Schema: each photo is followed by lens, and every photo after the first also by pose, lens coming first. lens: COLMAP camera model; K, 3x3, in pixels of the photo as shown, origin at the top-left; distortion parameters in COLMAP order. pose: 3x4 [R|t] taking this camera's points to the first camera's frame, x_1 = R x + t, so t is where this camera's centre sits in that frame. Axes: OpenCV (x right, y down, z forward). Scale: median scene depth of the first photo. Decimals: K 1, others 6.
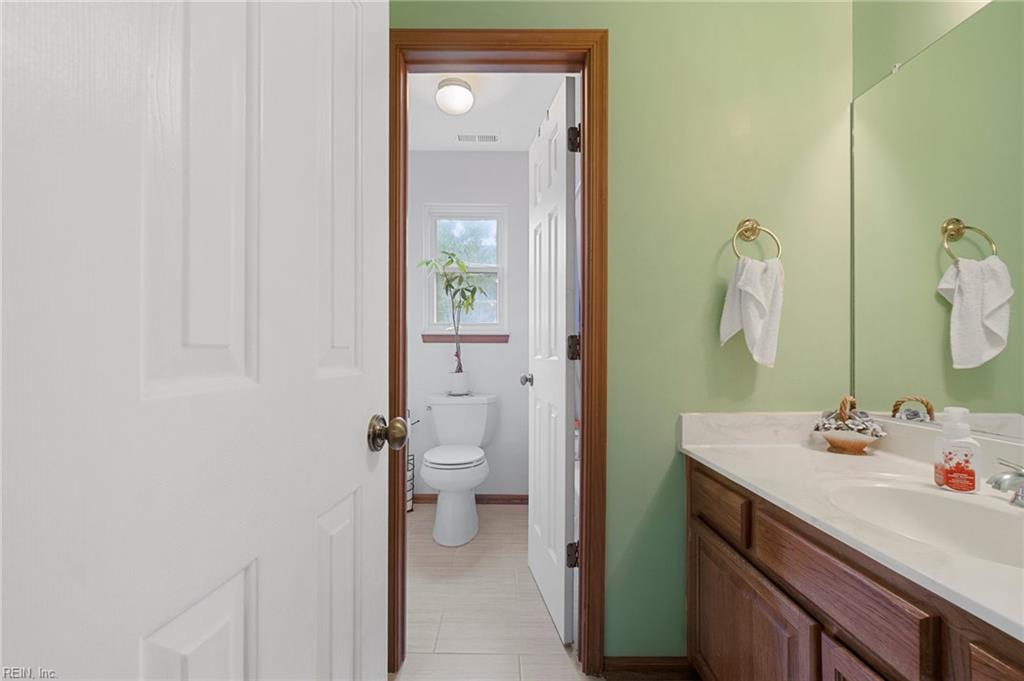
lens RADIAL K [[441.7, 0, 512.5], [0, 441.7, 345.6], [0, 0, 1]] dist [-0.005506, -0.000305]
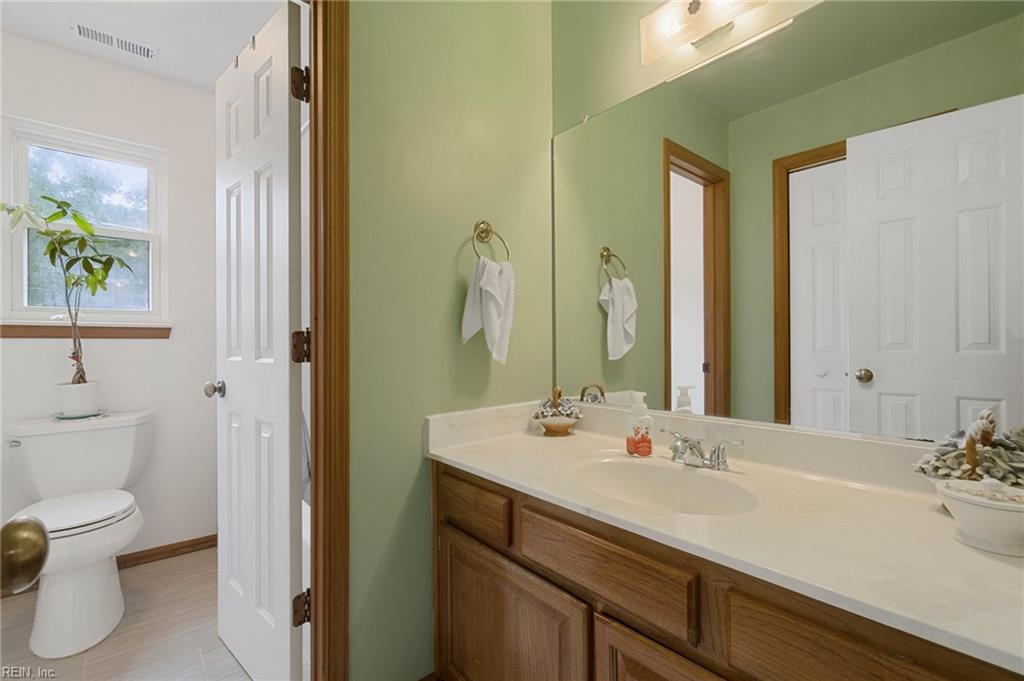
lens RADIAL K [[441.7, 0, 514.2], [0, 441.7, 341.9], [0, 0, 1]] dist [-0.005506, -0.000305]
pose [[0.774185, -0.001803, 0.632957, -0.065390], [-0.000619, 0.999993, 0.003605, -0.007372], [-0.632959, -0.003183, 0.774179, 0.148500]]
